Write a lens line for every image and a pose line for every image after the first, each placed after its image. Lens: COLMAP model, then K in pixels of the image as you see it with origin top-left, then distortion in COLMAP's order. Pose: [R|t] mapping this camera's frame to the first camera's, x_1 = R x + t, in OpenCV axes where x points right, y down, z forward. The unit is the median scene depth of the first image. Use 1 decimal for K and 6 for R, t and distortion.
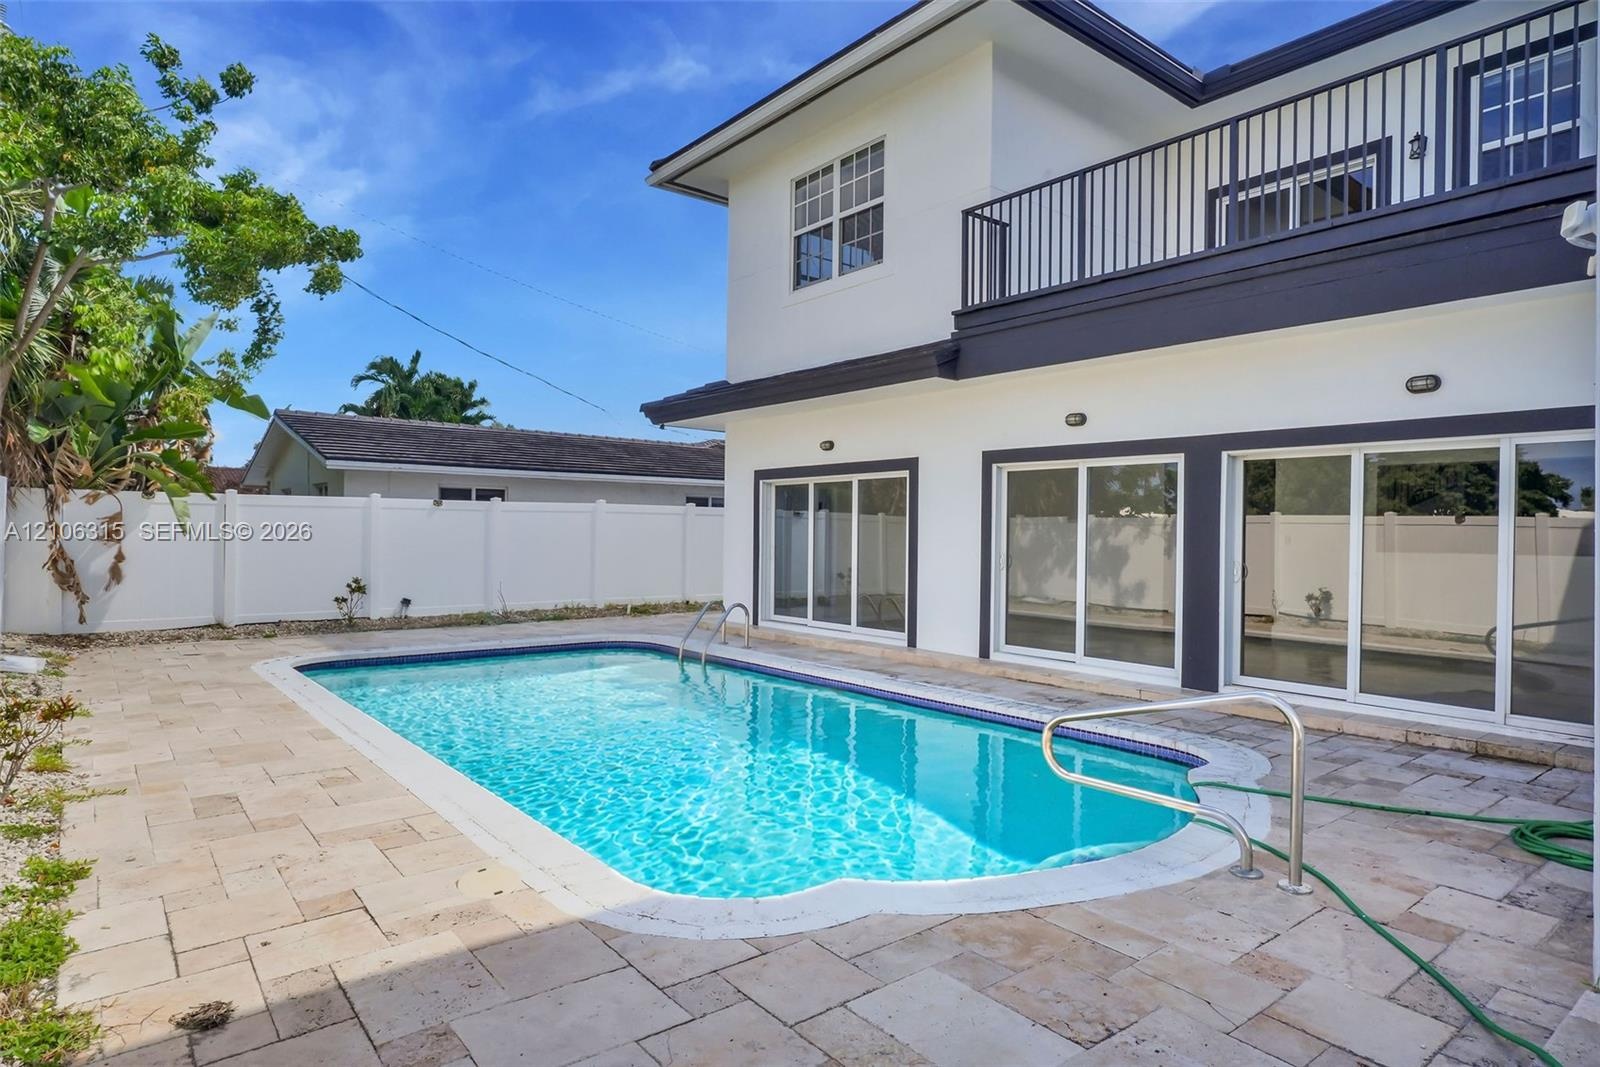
lens RADIAL K [[897.7, 0, 800.0], [0, 897.7, 533.5], [0, 0, 1]] dist [-0.002328, 0.013448]
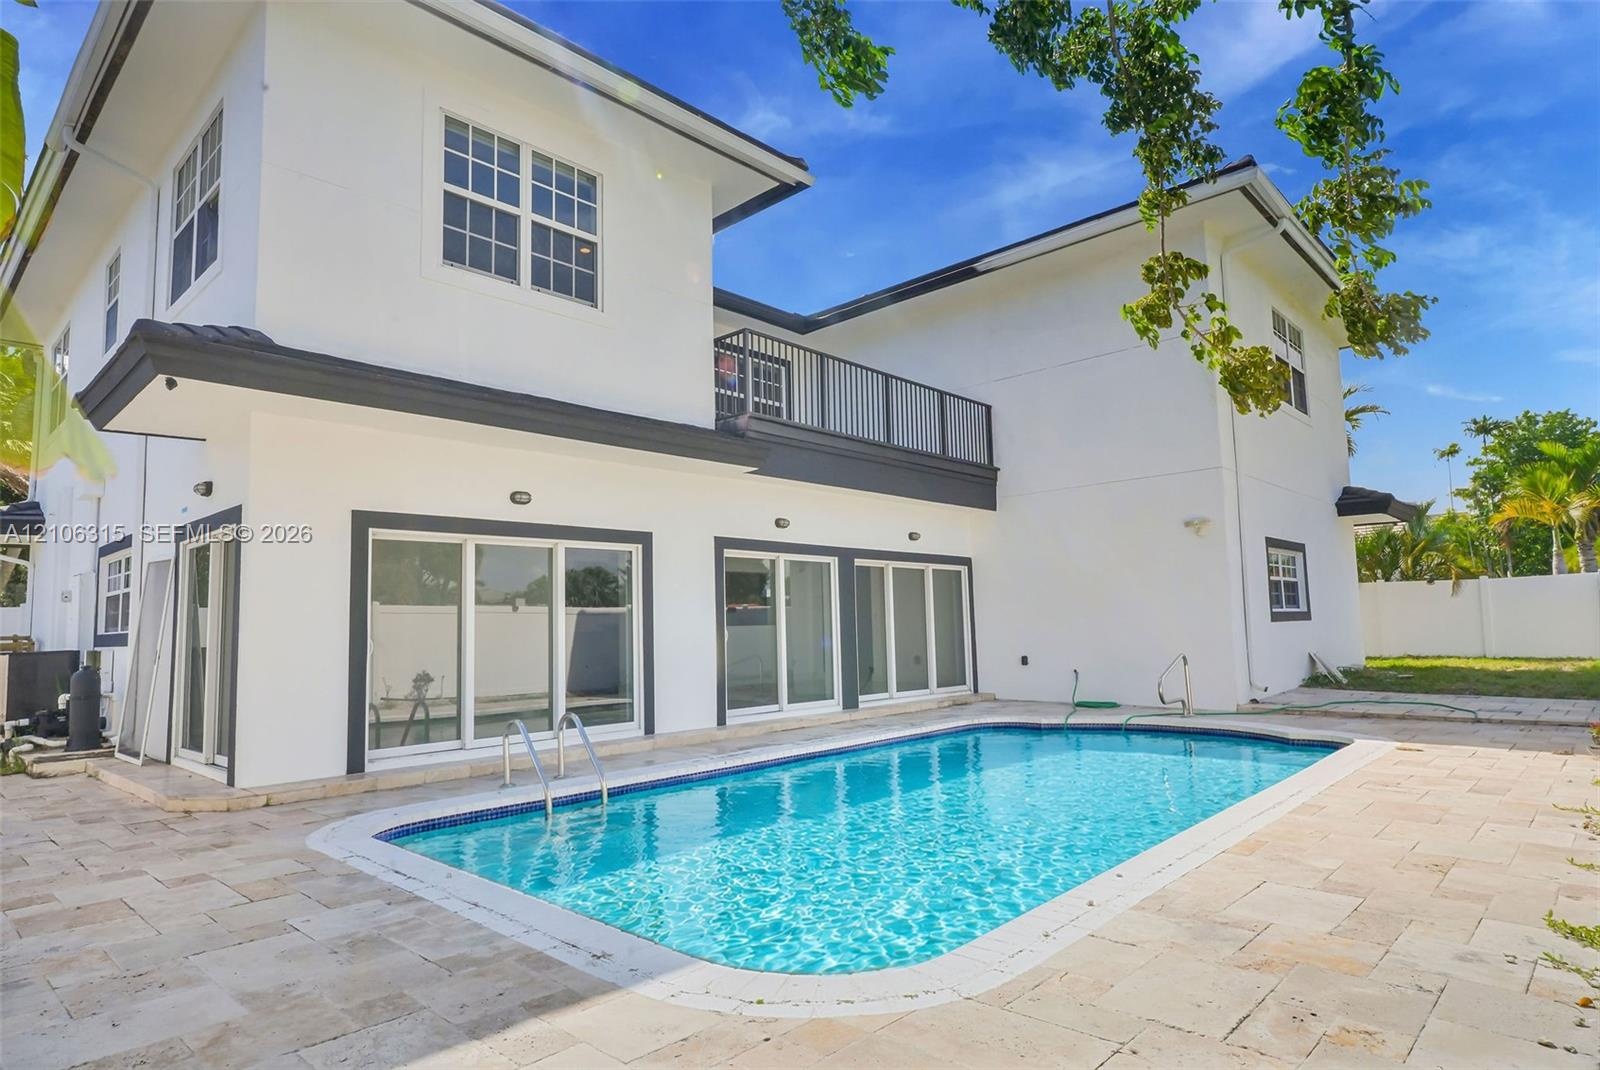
lens RADIAL K [[891.1, 0, 800.0], [0, 891.1, 535.0], [0, 0, 1]] dist [-0.000994, -0.000054]
pose [[-0.135532, 0.091751, 0.986515, -0.853051], [0.021074, 0.995745, -0.089714, 0.007091], [-0.990549, 0.008631, -0.136889, 0.995239]]
